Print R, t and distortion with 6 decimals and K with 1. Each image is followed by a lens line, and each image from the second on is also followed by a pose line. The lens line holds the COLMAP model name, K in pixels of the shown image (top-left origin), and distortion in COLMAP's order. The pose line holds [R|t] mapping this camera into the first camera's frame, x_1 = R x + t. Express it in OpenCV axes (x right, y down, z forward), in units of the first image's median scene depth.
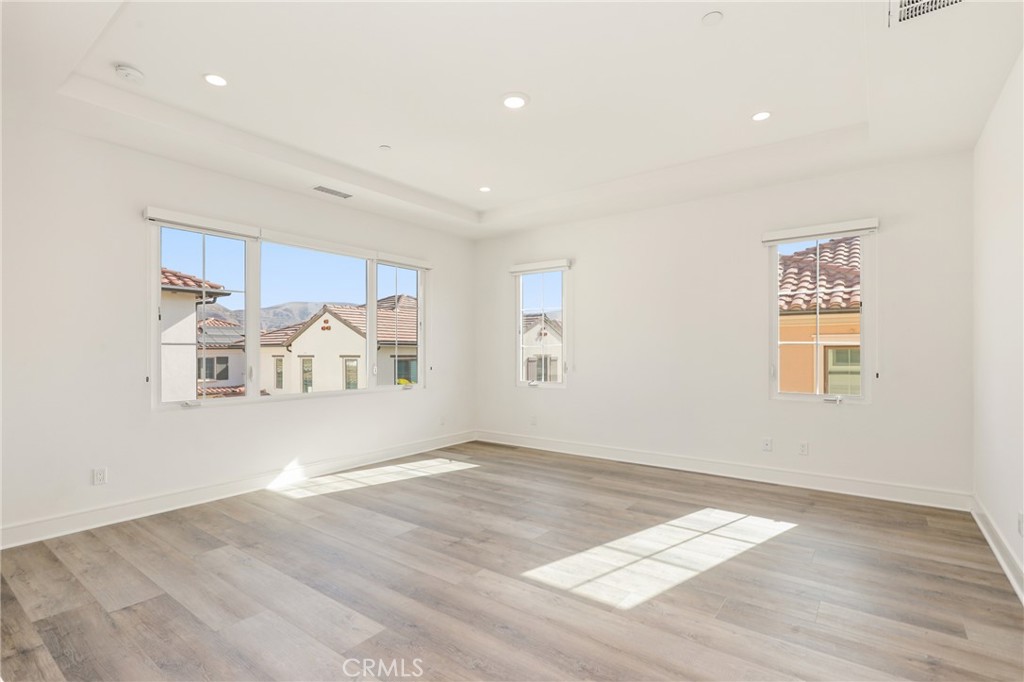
lens RADIAL K [[476.2, 0, 514.0], [0, 476.2, 352.1], [0, 0, 1]] dist [-0.000795, 0.000195]
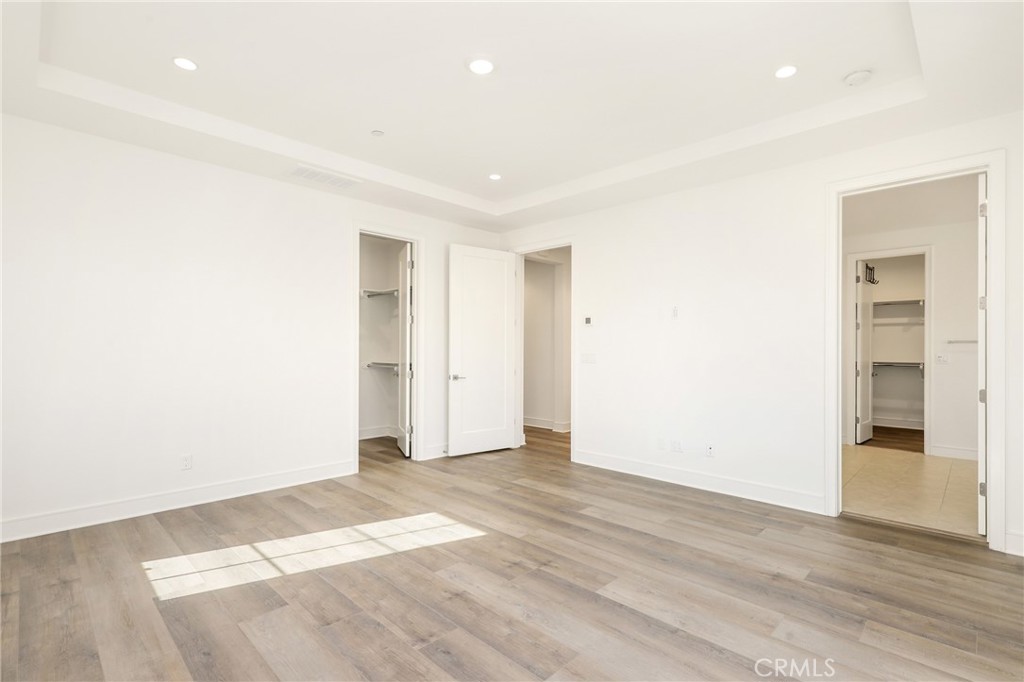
lens RADIAL K [[476.2, 0, 514.0], [0, 476.2, 352.1], [0, 0, 1]] dist [-0.000795, 0.000195]
pose [[-0.991278, -0.000324, 0.131783, -0.193175], [0.000228, 0.999991, 0.004170, -0.017177], [-0.131784, 0.004164, -0.991270, 2.014623]]
